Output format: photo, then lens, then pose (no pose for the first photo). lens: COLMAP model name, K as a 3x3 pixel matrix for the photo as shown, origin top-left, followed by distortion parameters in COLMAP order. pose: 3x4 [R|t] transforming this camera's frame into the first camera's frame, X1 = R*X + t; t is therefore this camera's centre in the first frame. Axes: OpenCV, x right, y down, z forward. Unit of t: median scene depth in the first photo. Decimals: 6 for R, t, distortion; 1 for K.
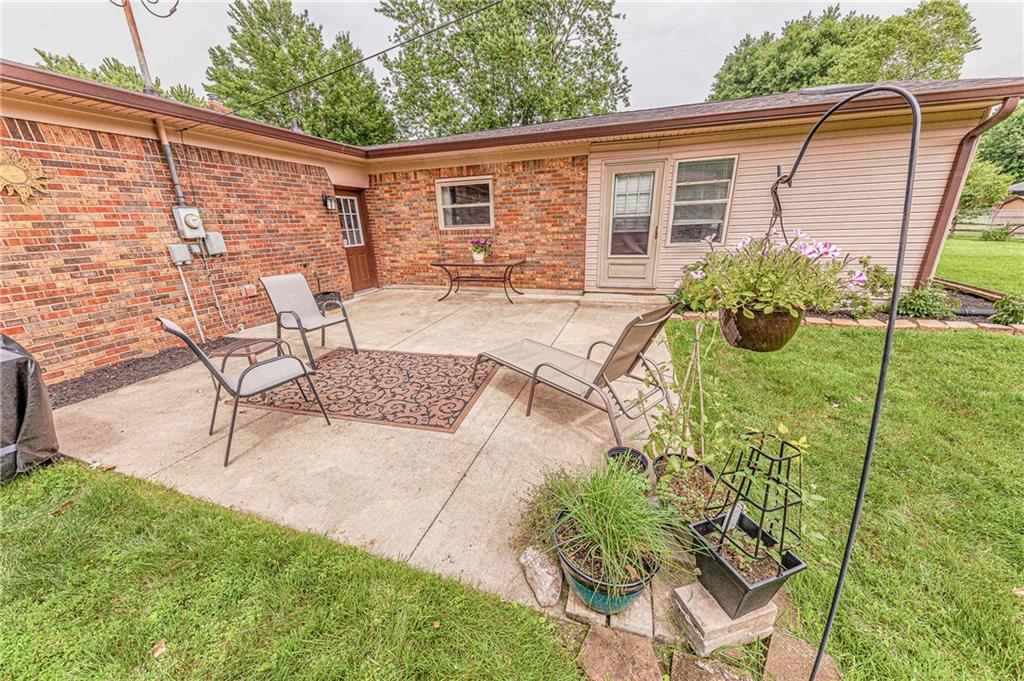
lens RADIAL K [[352.1, 0, 510.2], [0, 352.1, 342.0], [0, 0, 1]] dist [0.005867, -0.000207]
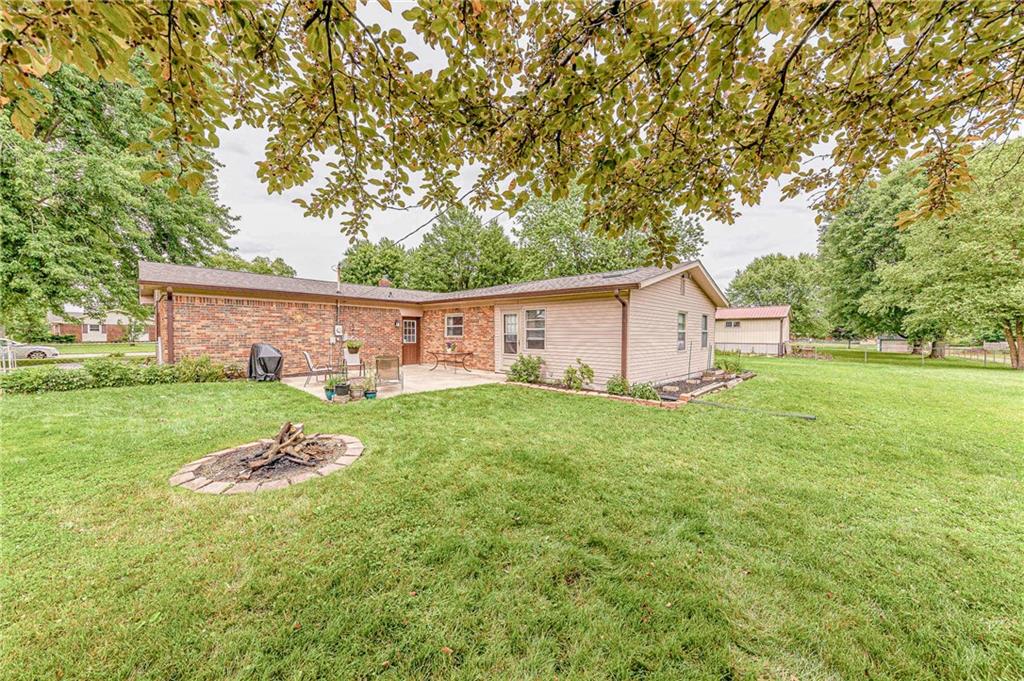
lens RADIAL K [[352.1, 0, 510.2], [0, 352.1, 342.0], [0, 0, 1]] dist [0.005867, -0.000207]
pose [[0.904689, 0.049600, -0.423175, 1.008531], [-0.173482, 0.950025, -0.259530, 0.163098], [0.389154, 0.308207, 0.868082, -0.586024]]
